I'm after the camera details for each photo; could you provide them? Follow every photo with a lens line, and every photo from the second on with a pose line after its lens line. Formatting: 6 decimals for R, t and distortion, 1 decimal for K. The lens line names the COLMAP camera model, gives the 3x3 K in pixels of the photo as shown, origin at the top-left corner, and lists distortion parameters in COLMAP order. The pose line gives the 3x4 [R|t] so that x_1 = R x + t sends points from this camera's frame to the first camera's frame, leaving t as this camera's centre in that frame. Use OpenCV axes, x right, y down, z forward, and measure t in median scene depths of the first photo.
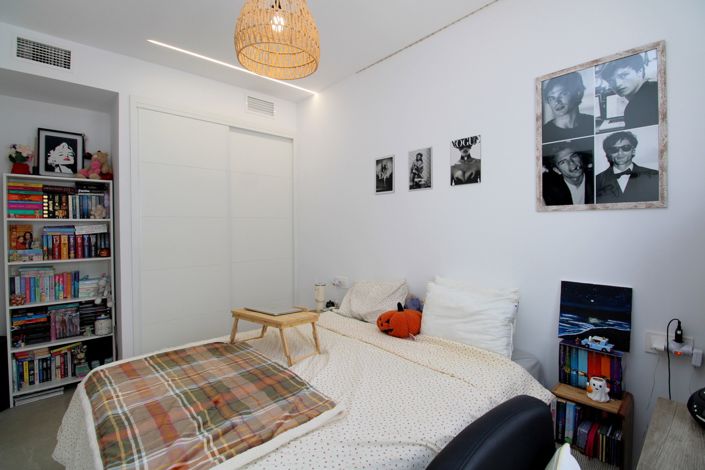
lens RADIAL K [[329.0, 0, 352.5], [0, 329.0, 235.0], [0, 0, 1]] dist [0.001470, 0.000259]
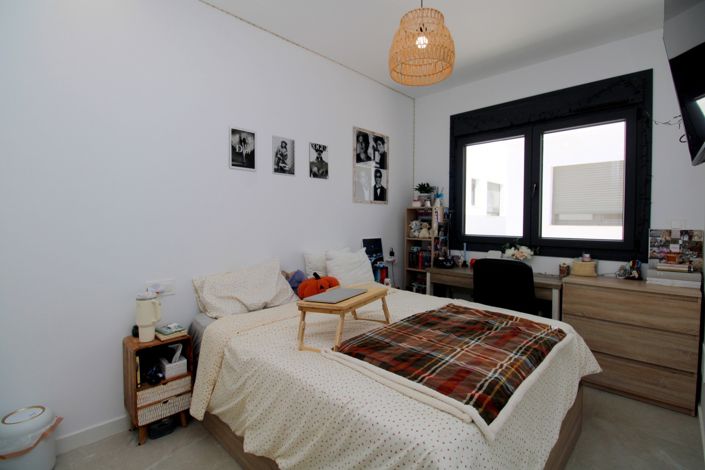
lens RADIAL K [[329.0, 0, 352.5], [0, 329.0, 235.0], [0, 0, 1]] dist [0.001470, 0.000259]
pose [[-0.044033, -0.041830, 0.998154, -1.012843], [0.017637, 0.998935, 0.042641, 0.025744], [-0.998874, 0.019483, -0.043248, 0.900205]]
